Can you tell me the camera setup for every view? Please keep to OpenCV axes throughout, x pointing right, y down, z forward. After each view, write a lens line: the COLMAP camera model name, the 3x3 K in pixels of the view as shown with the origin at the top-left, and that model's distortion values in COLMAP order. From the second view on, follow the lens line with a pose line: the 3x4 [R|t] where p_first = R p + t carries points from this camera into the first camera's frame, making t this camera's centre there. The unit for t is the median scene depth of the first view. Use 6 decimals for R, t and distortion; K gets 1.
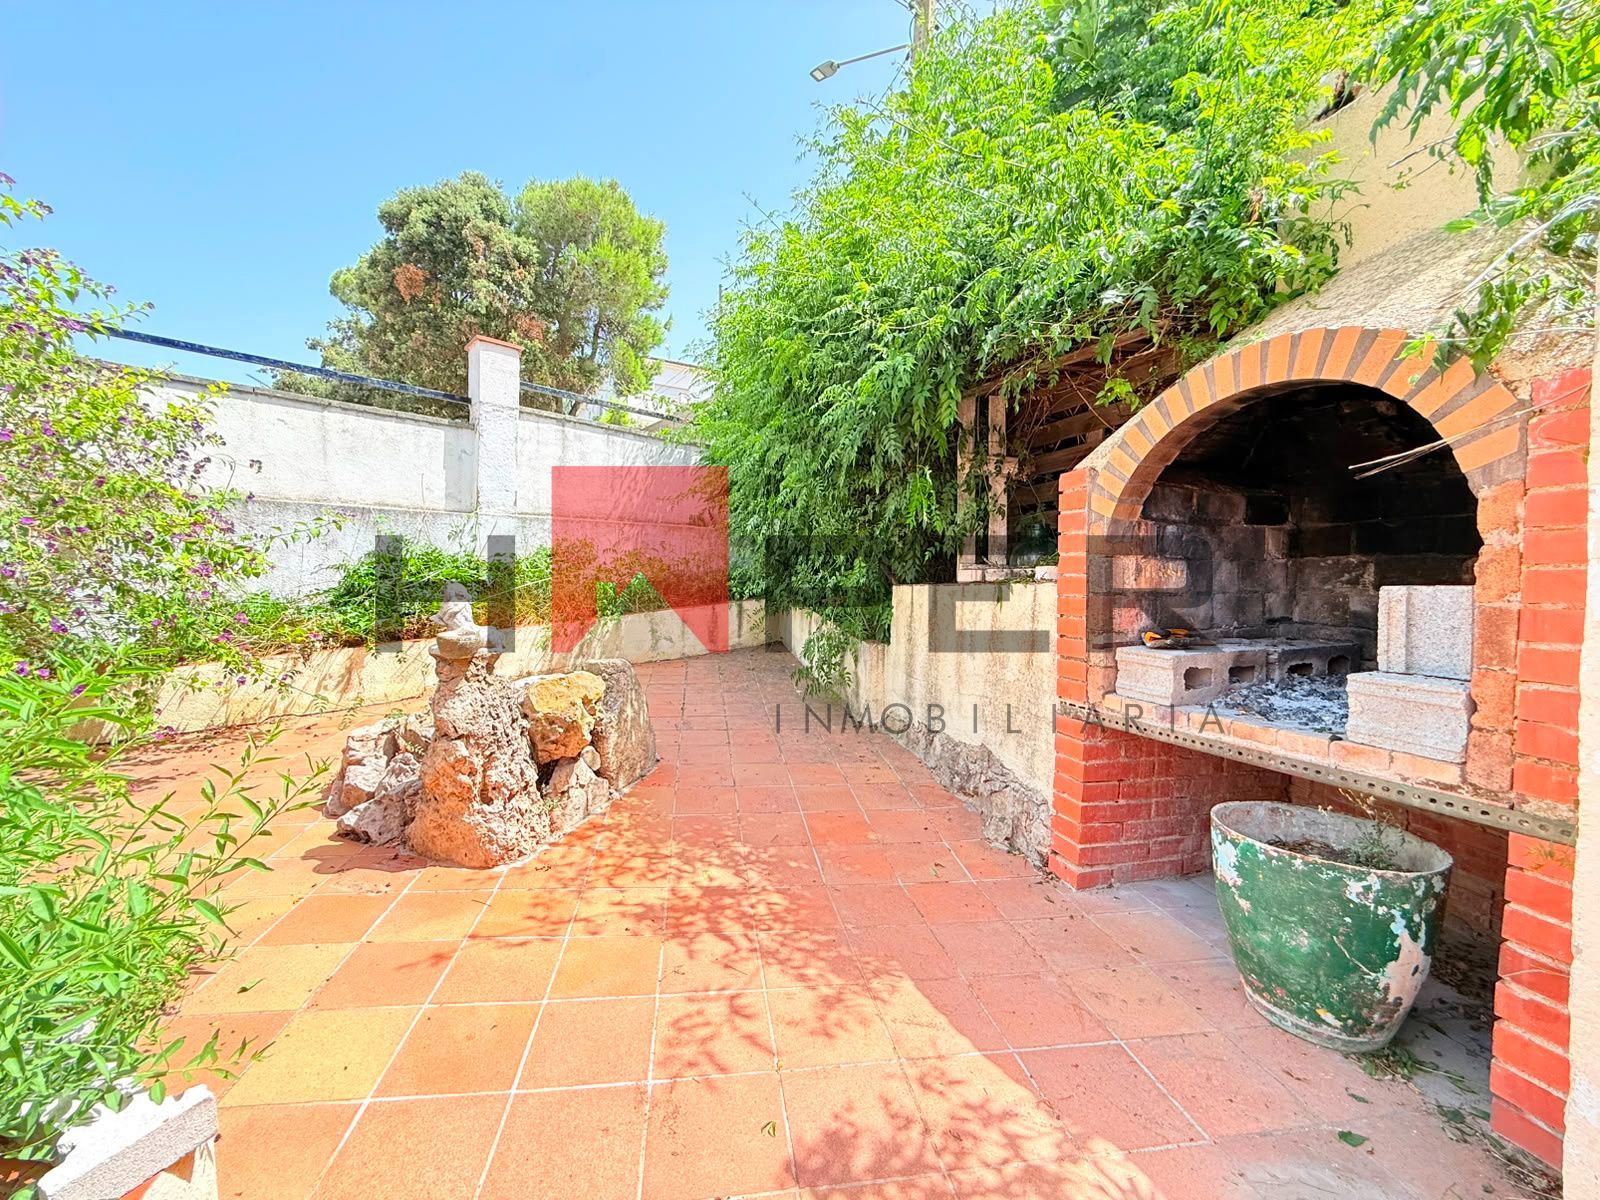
lens RADIAL K [[639.9, 0, 787.7], [0, 639.9, 599.8], [0, 0, 1]] dist [-0.001928, 0.000326]
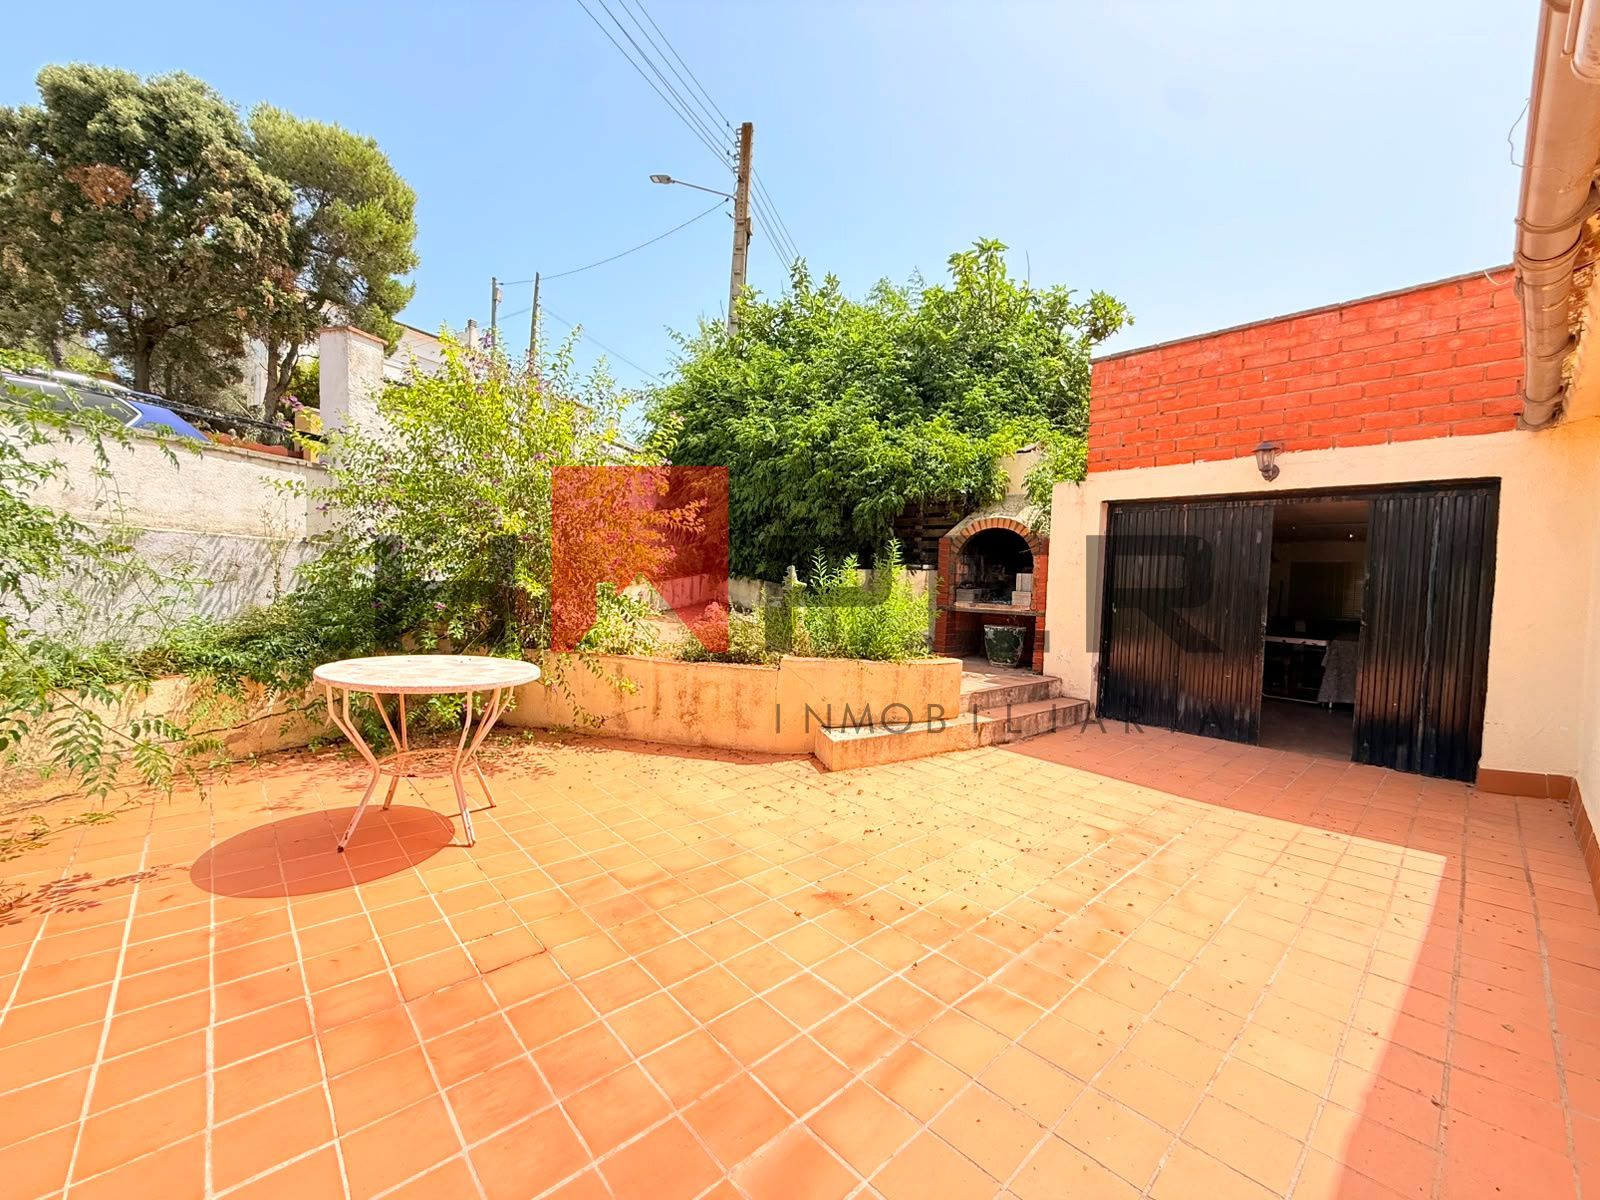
lens RADIAL K [[639.9, 0, 803.5], [0, 639.9, 599.7], [0, 0, 1]] dist [-0.001928, 0.000326]
pose [[0.832358, -0.009358, 0.554160, -2.082534], [-0.011119, 0.999374, 0.033578, 0.020511], [-0.554127, -0.034111, 0.831733, -1.440060]]
